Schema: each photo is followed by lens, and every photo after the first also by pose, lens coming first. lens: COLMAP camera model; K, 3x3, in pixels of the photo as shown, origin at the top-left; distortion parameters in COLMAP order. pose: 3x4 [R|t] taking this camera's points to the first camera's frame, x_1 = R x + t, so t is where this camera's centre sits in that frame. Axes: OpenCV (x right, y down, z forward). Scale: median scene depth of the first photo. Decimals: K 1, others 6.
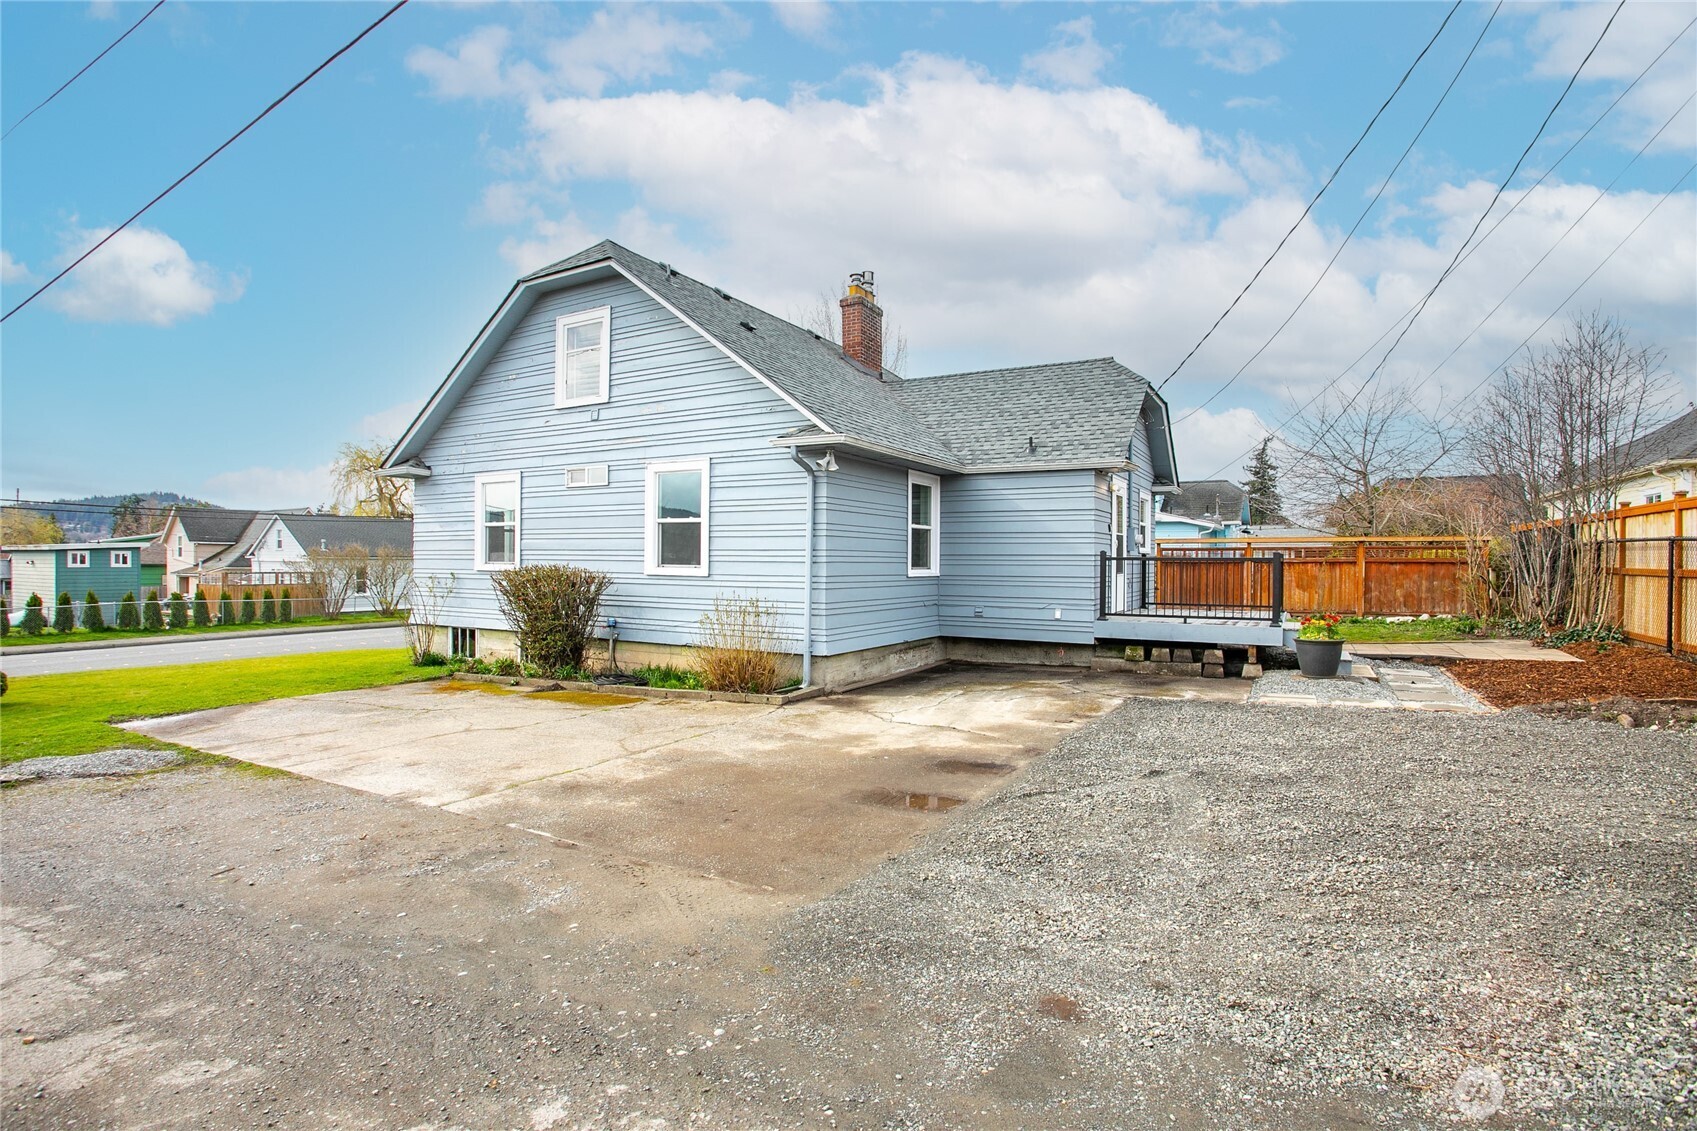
lens RADIAL K [[811.0, 0, 846.0], [0, 811.0, 560.3], [0, 0, 1]] dist [0.001469, 0.001270]
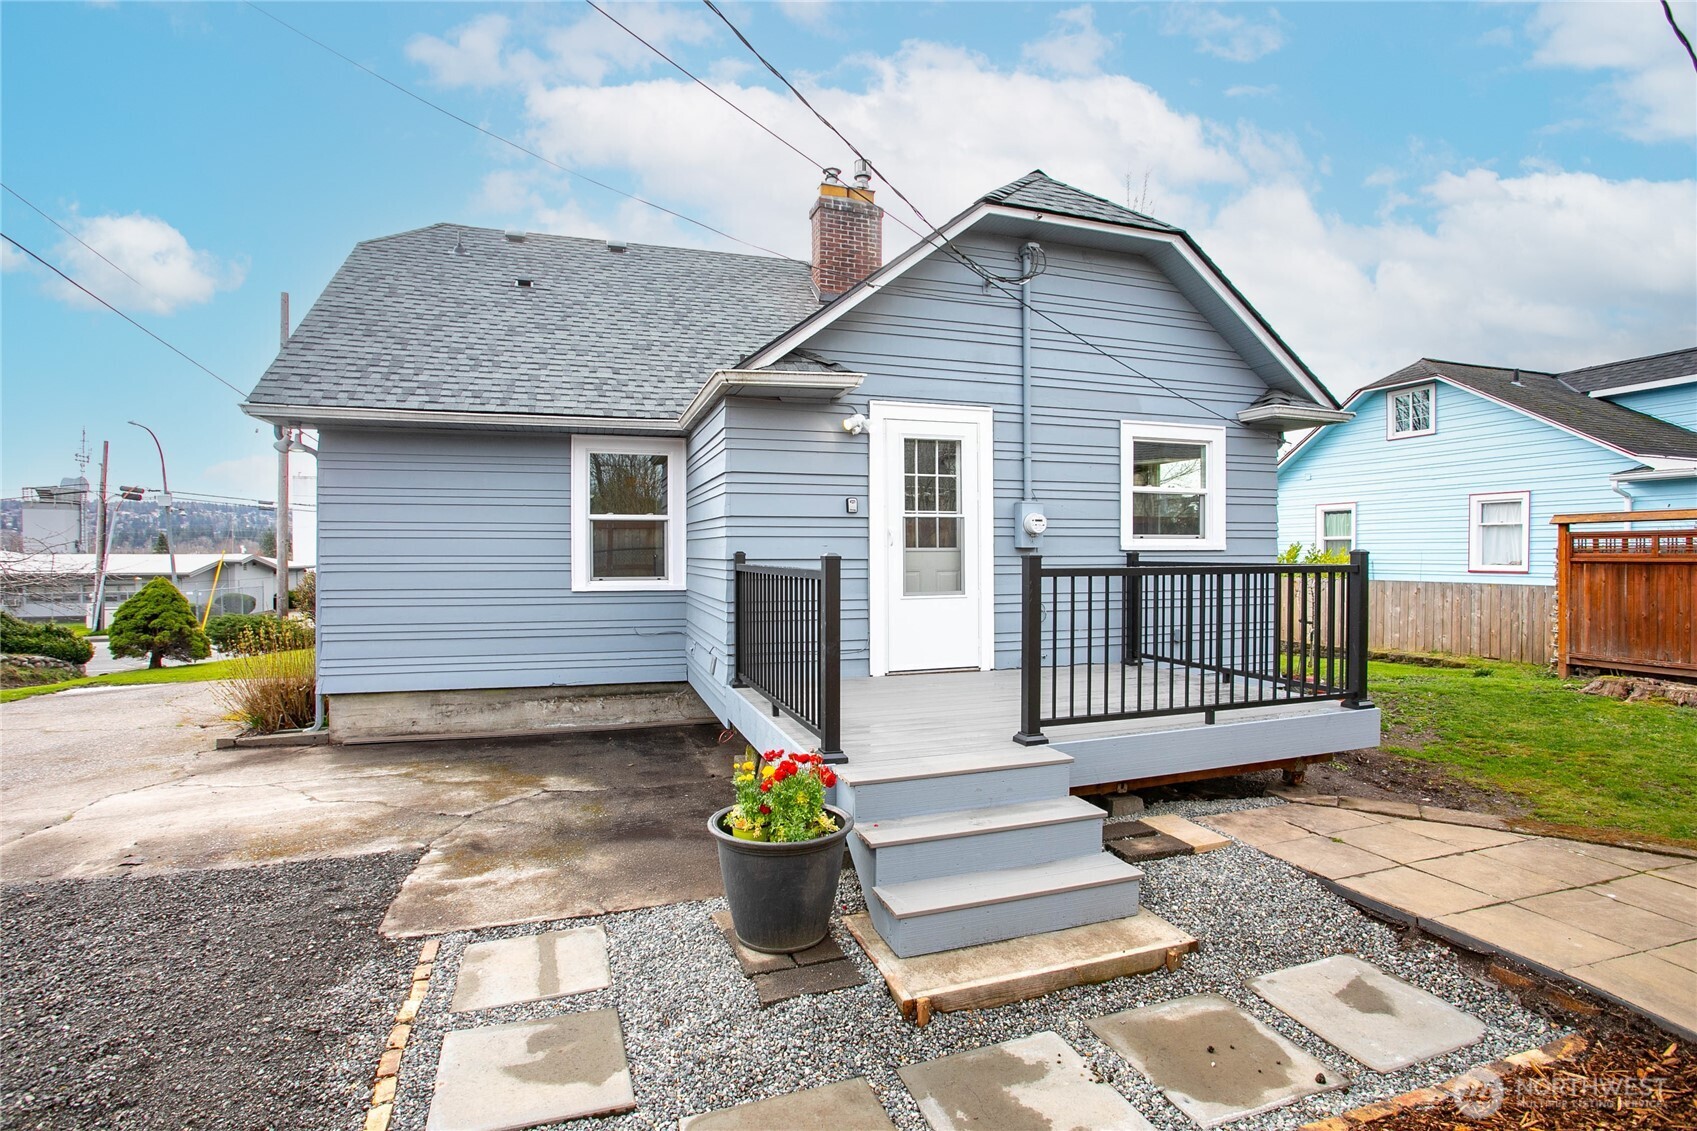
lens RADIAL K [[811.0, 0, 846.0], [0, 811.0, 560.3], [0, 0, 1]] dist [0.001469, 0.001270]
pose [[0.746336, -0.006982, -0.665532, 0.576299], [0.006223, 0.999974, -0.003512, 0.000058], [0.665540, -0.001520, 0.746361, 0.532138]]
